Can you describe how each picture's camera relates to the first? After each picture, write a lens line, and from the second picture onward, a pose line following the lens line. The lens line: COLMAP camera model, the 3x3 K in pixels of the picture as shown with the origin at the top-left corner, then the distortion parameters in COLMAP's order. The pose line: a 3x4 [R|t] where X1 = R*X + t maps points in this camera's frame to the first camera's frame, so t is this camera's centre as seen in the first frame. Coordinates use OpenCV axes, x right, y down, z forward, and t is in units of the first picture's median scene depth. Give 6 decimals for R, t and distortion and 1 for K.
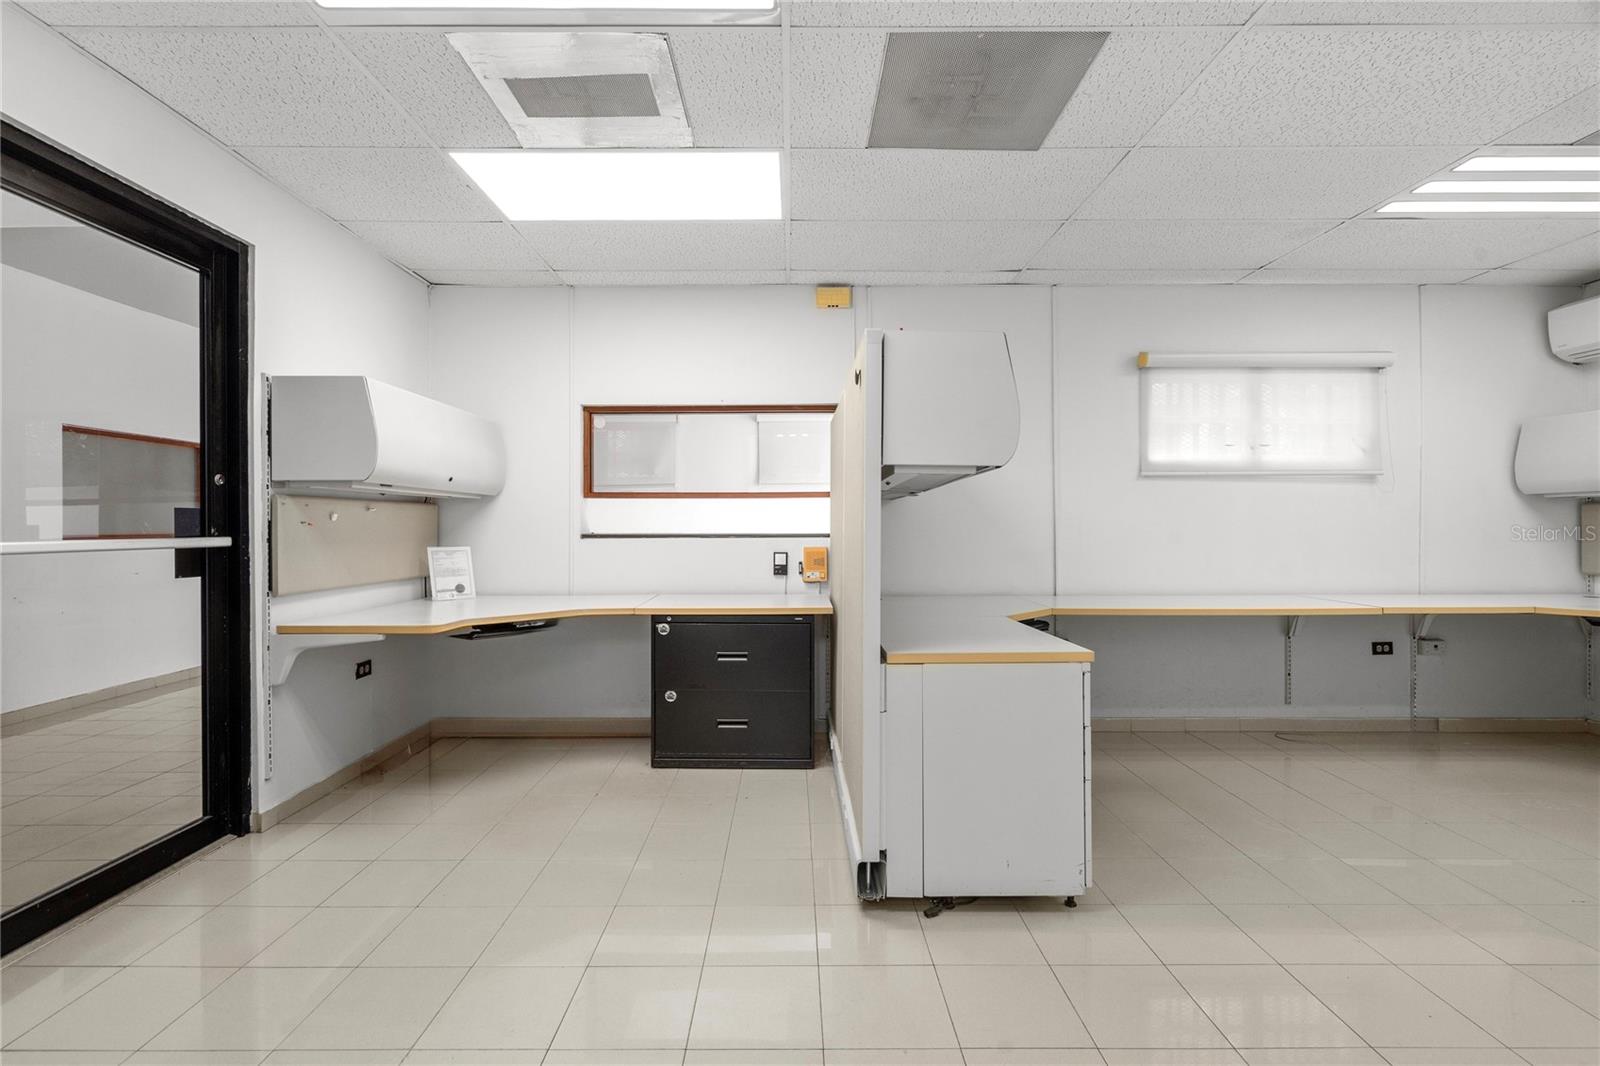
lens RADIAL K [[724.8, 0, 797.9], [0, 724.8, 526.0], [0, 0, 1]] dist [0.000373, 0.000513]
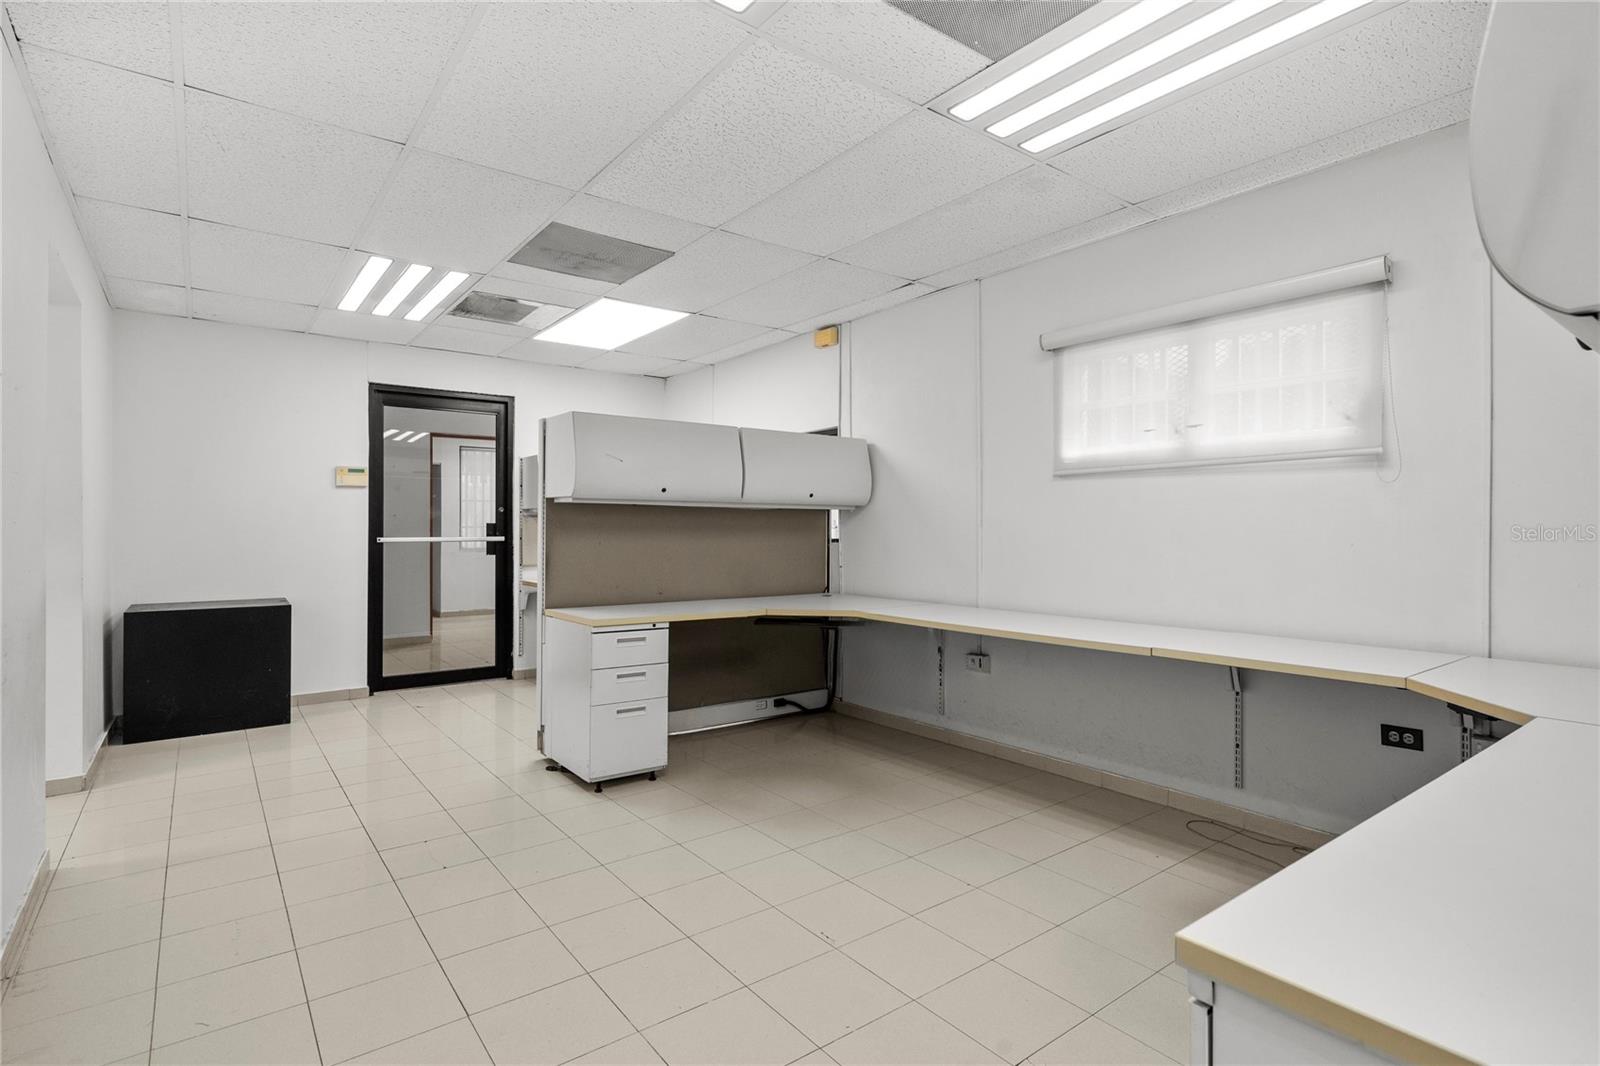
lens RADIAL K [[778.8, 0, 794.4], [0, 778.8, 526.5], [0, 0, 1]] dist [0.001146, 0.000622]
pose [[0.605096, -0.001143, -0.796152, 1.028415], [-0.001617, 0.999995, -0.002664, -0.006369], [0.796151, 0.002900, 0.605091, 0.196529]]
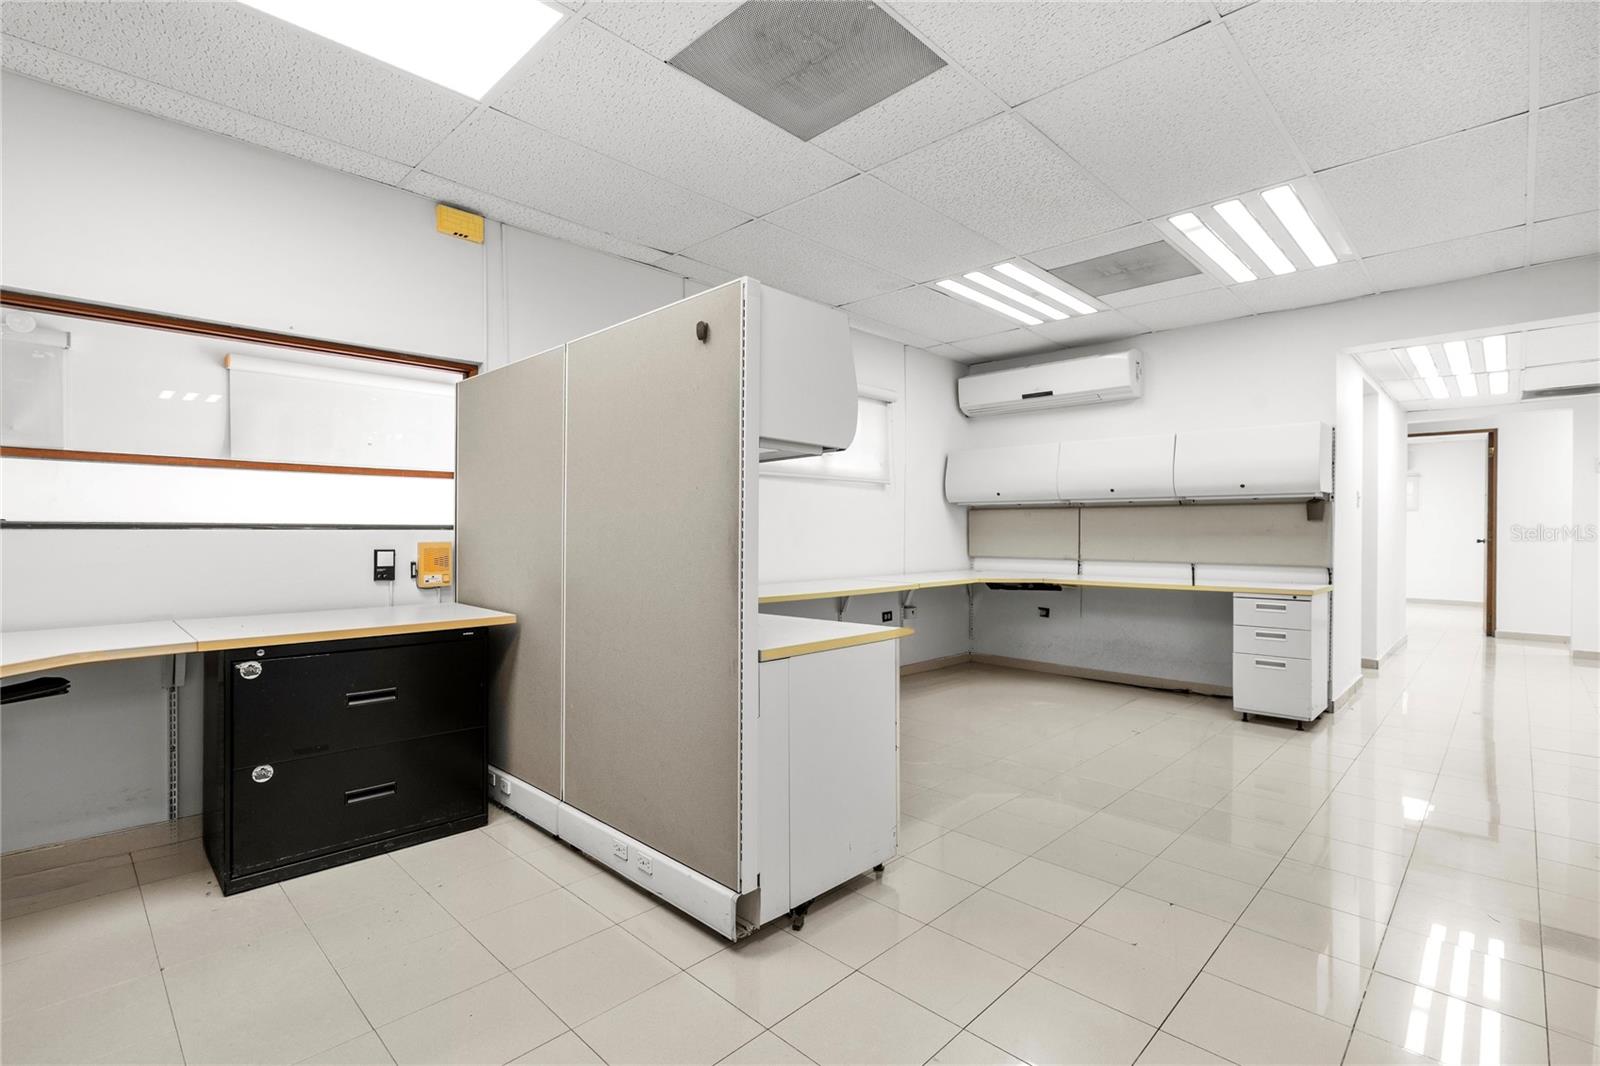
lens RADIAL K [[737.2, 0, 789.2], [0, 737.2, 533.2], [0, 0, 1]] dist [-0.001642, 0.005222]
pose [[0.708419, 0.001932, 0.705790, -0.262840], [-0.004603, 0.999988, 0.001883, 0.016620], [-0.705777, -0.004583, 0.708419, 0.182704]]
